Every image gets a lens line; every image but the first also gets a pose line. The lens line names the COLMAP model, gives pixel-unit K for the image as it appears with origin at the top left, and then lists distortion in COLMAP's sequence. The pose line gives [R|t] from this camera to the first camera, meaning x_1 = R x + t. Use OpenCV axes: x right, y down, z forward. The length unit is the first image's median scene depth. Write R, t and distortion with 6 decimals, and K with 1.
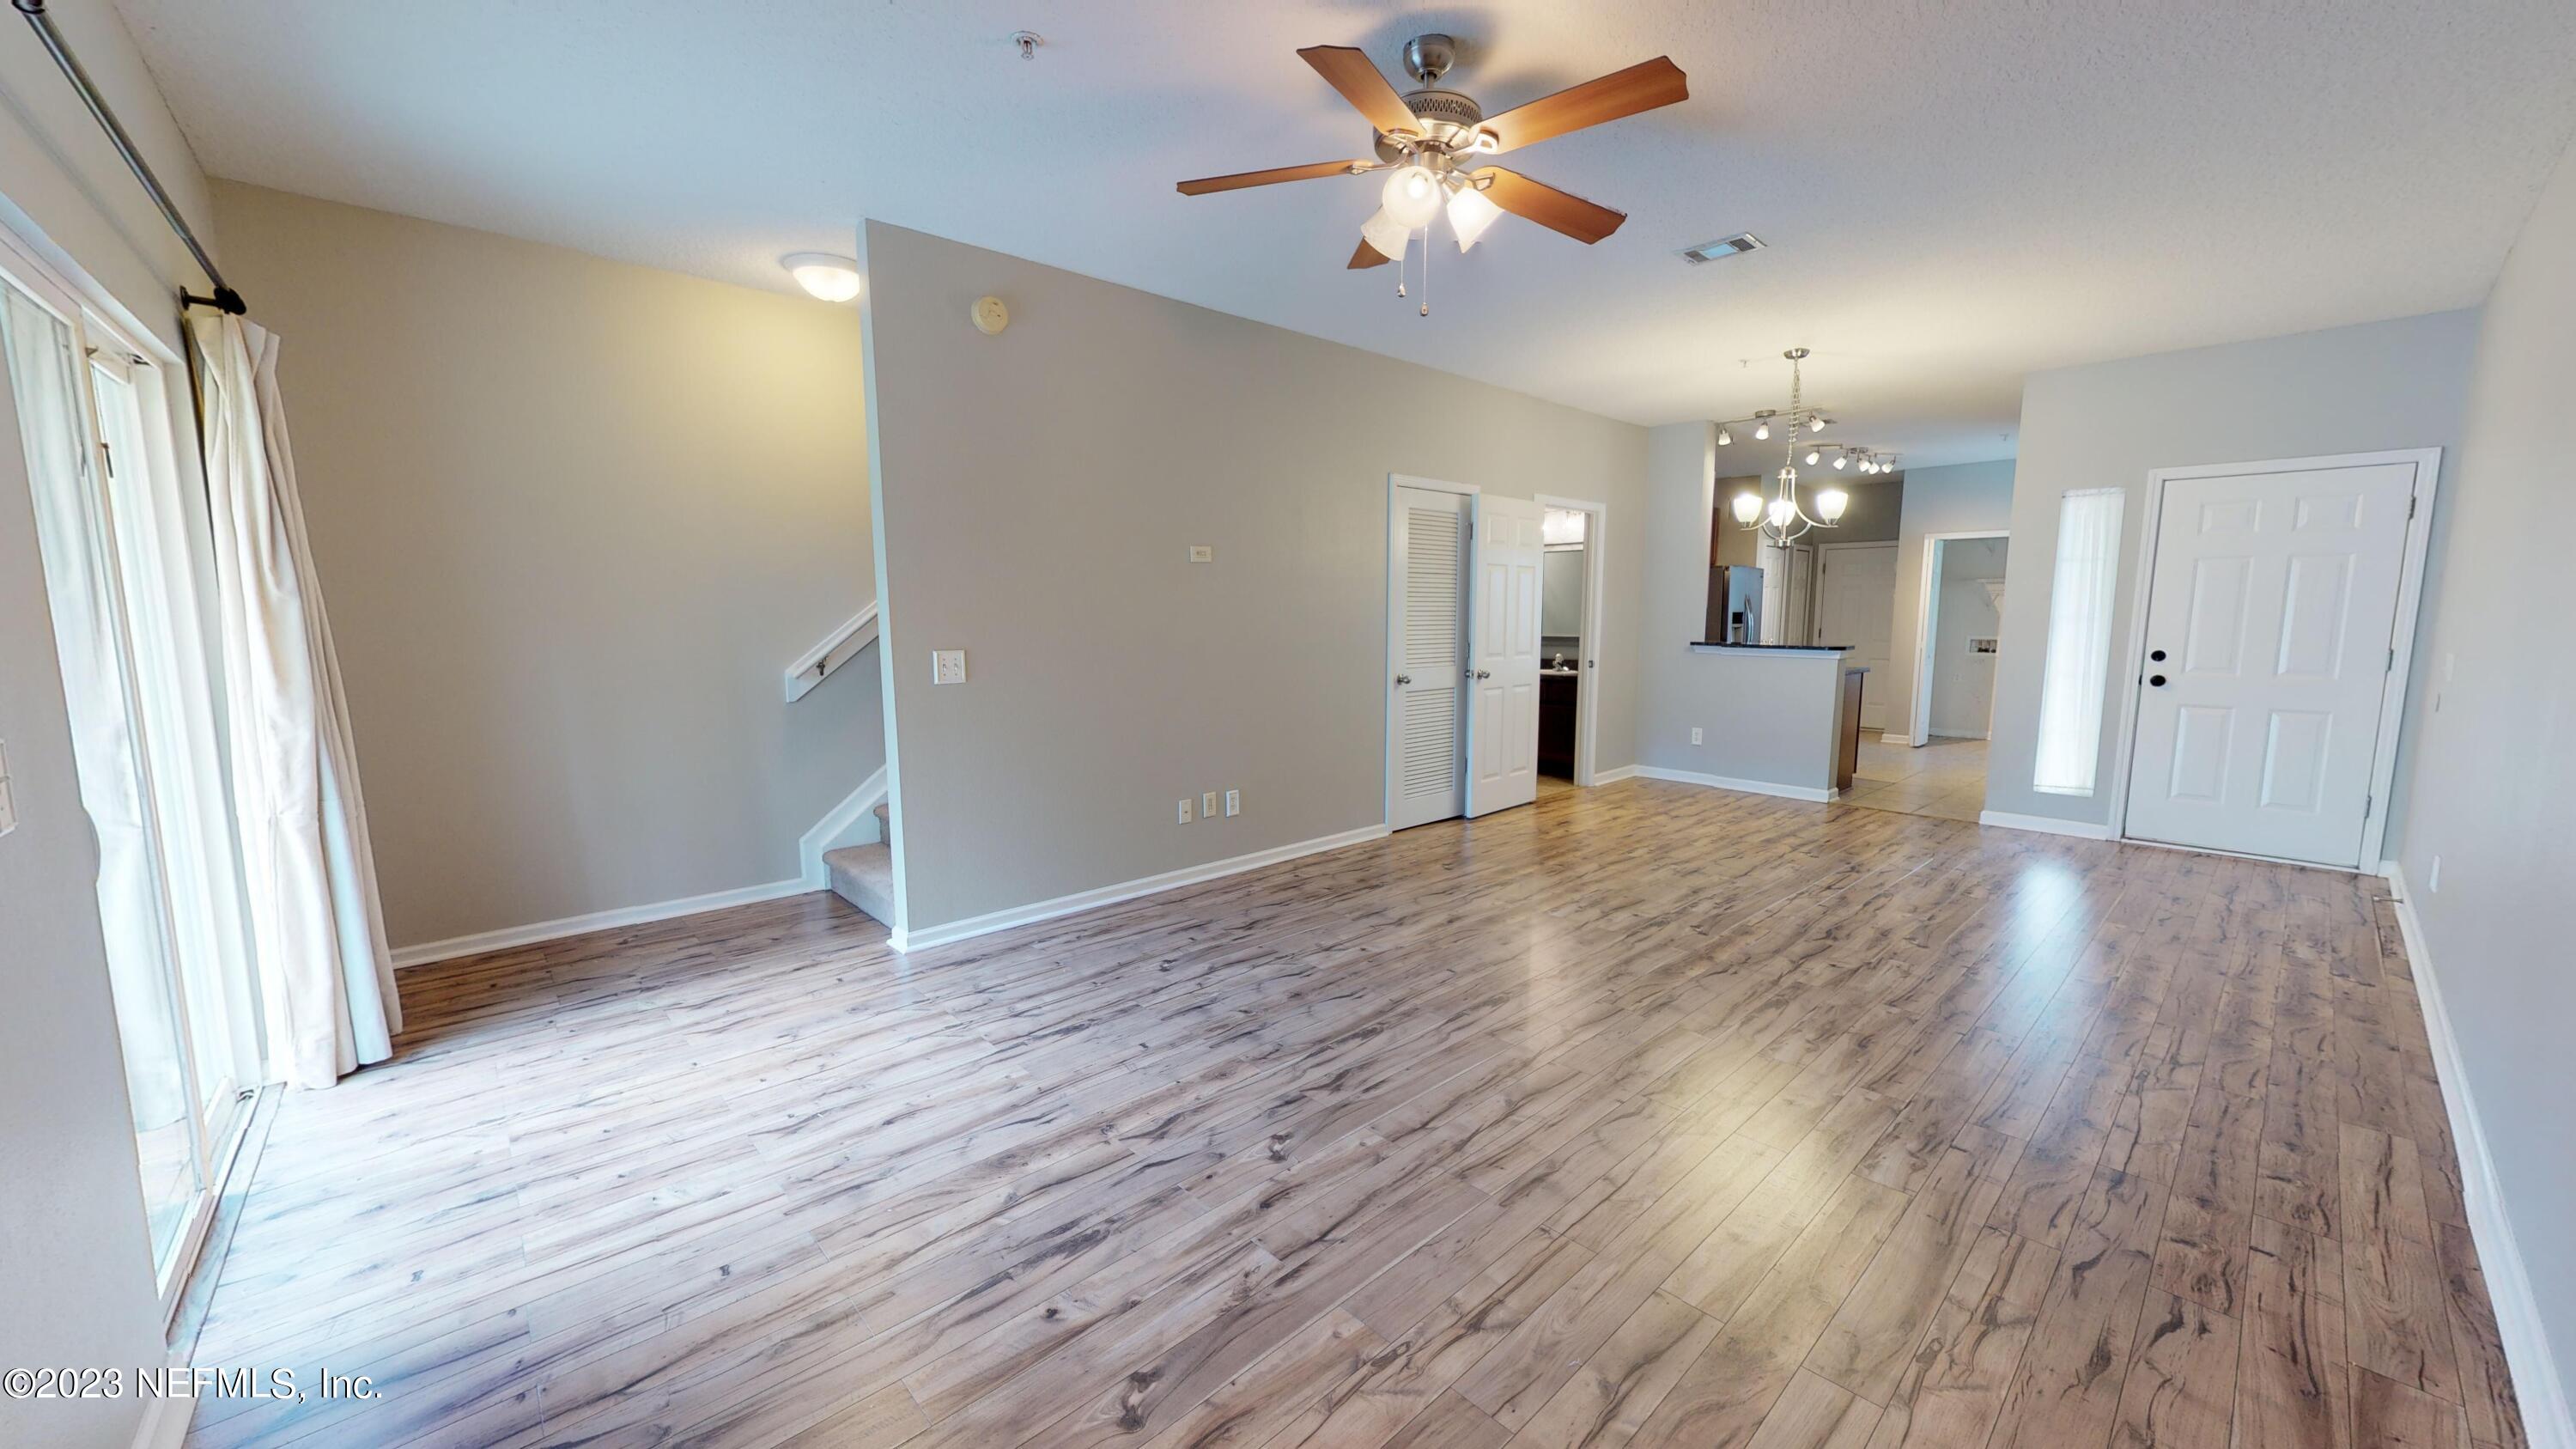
lens RADIAL K [[956.7, 0, 1273.0], [0, 956.7, 750.7], [0, 0, 1]] dist [0.000051, 0.000448]
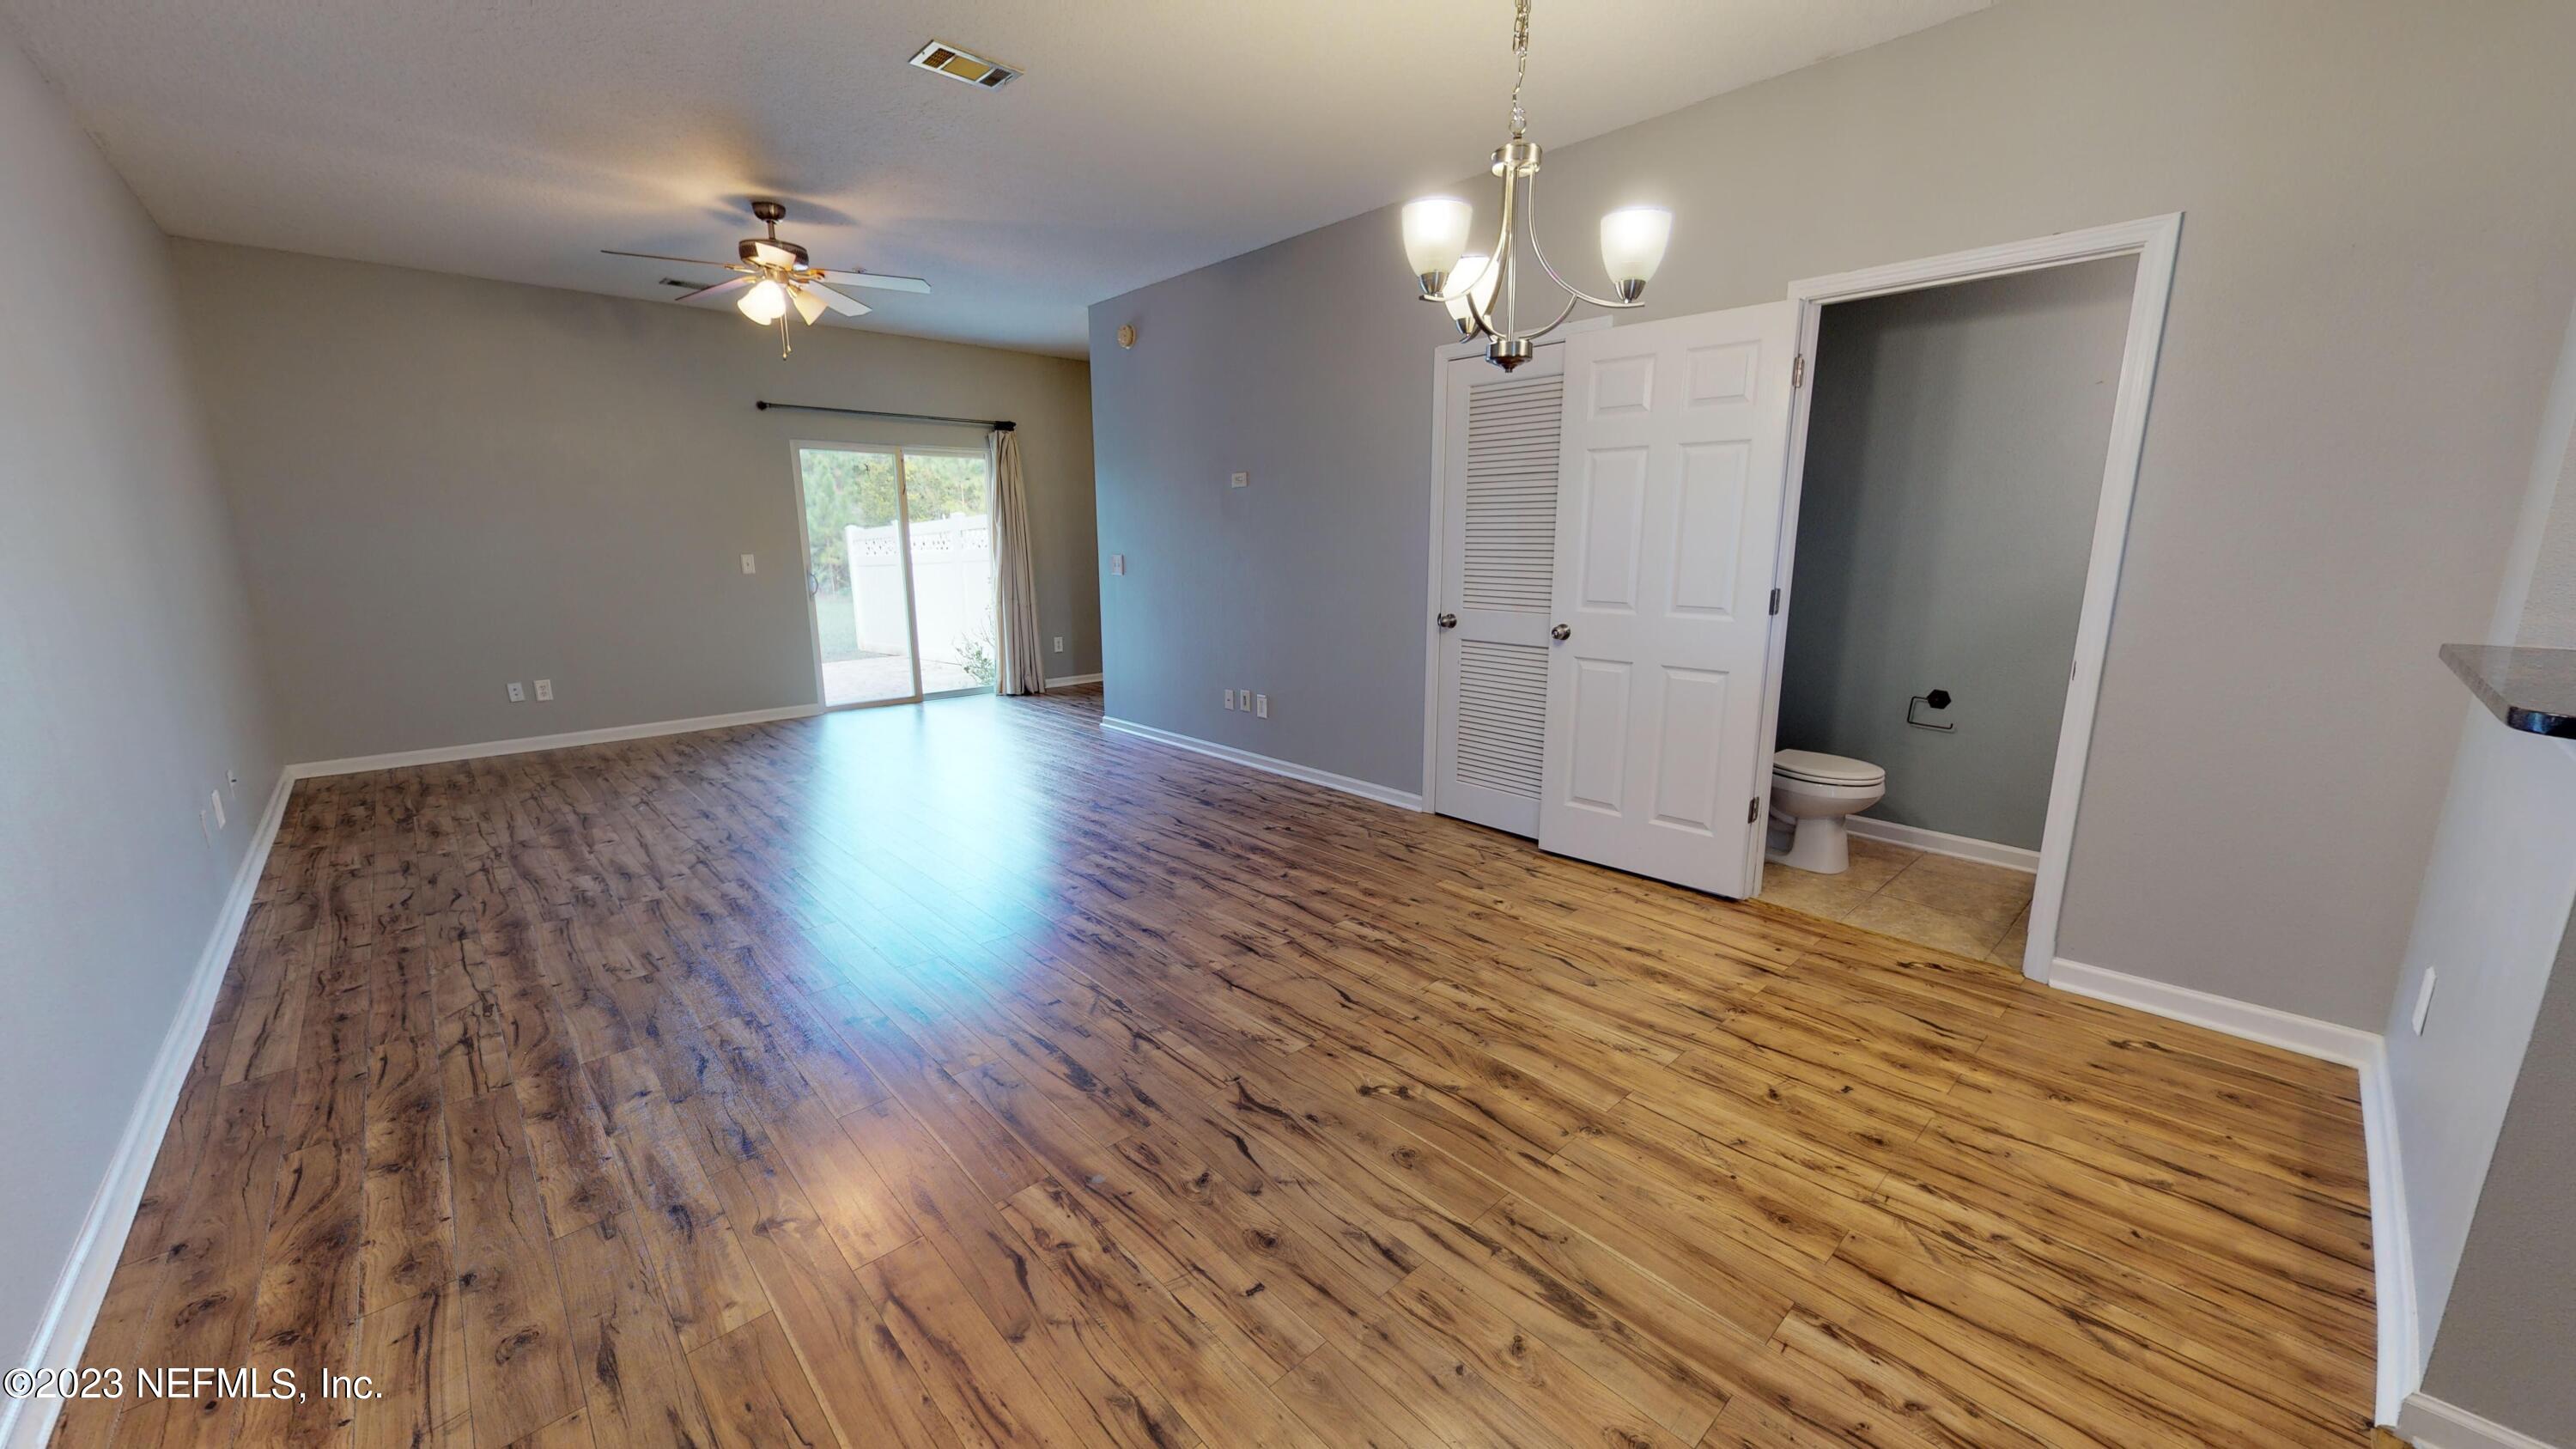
lens RADIAL K [[956.7, 0, 1262.3], [0, 956.7, 709.8], [0, 0, 1]] dist [0.000051, 0.000448]
pose [[-0.012164, 0.183600, -0.982926, 1.702308], [-0.143238, 0.972541, 0.183433, -0.231883], [0.989614, 0.143024, 0.014469, 1.629540]]
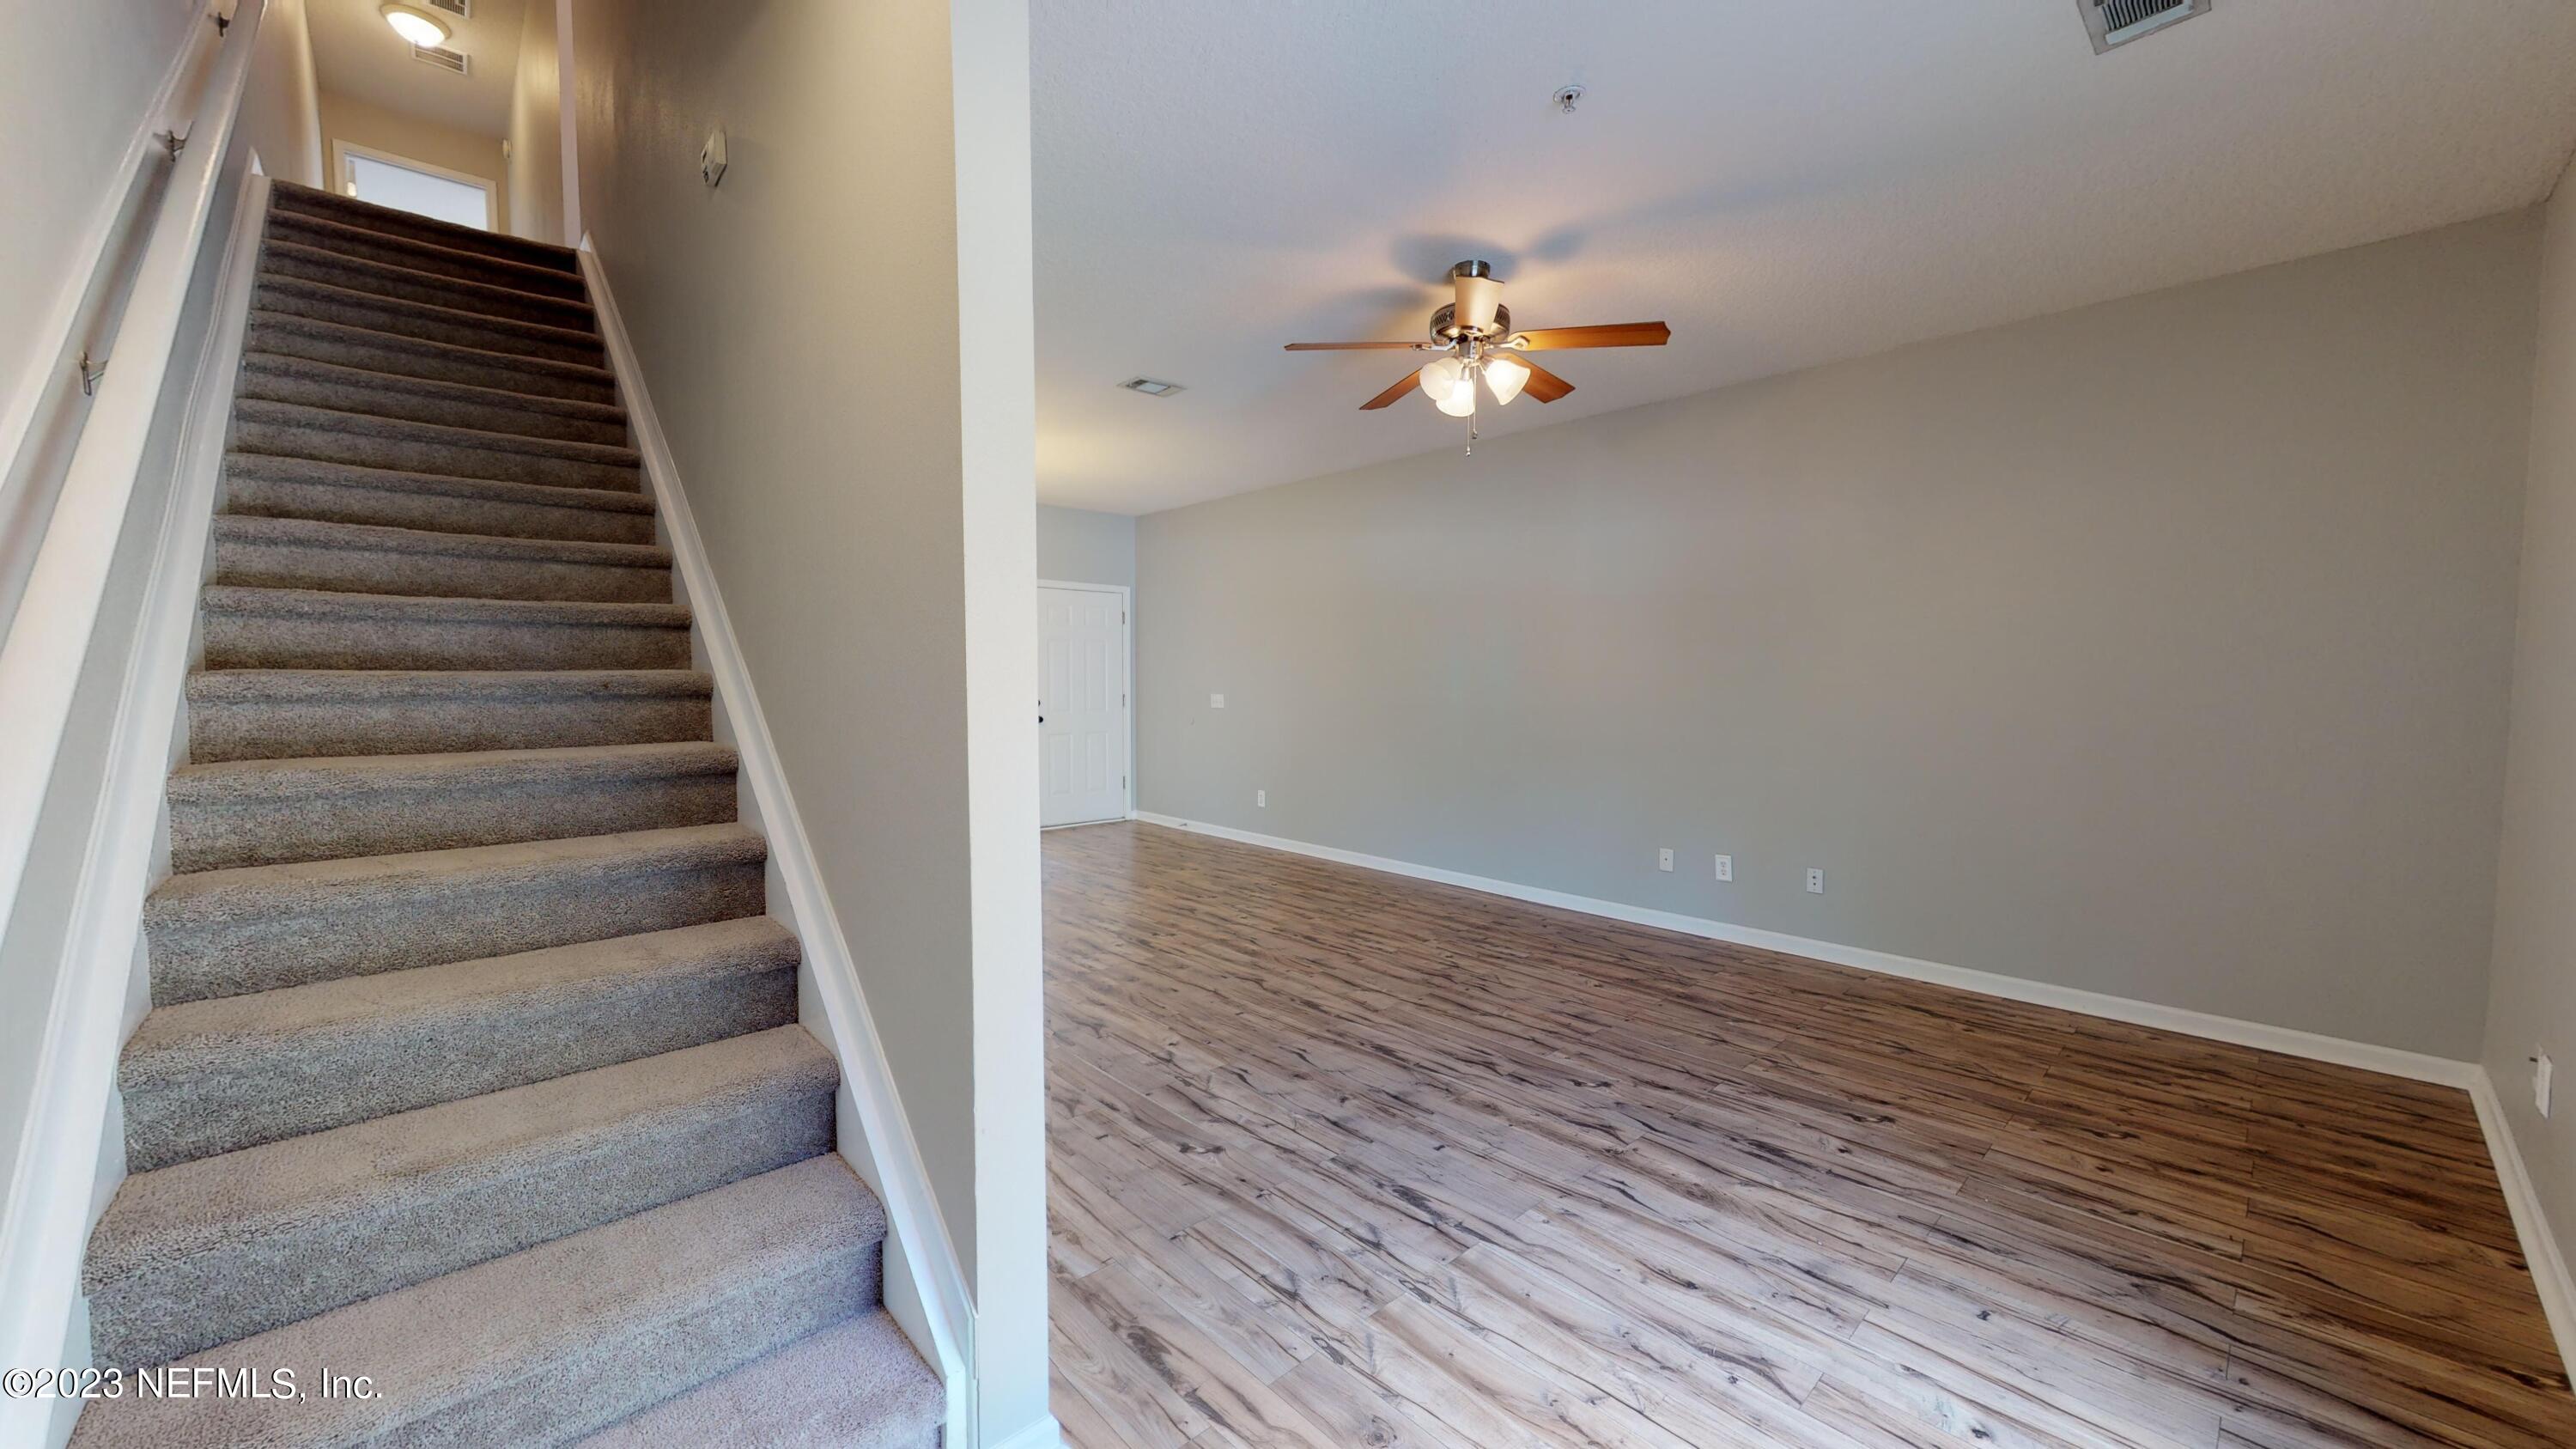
lens RADIAL K [[956.7, 0, 1307.8], [0, 956.7, 745.7], [0, 0, 1]] dist [0.000051, 0.000448]
pose [[-0.022069, -0.075907, 0.996871, -1.022949], [0.145747, 0.986217, 0.078322, -0.158433], [-0.989076, 0.147019, -0.010701, 1.096367]]
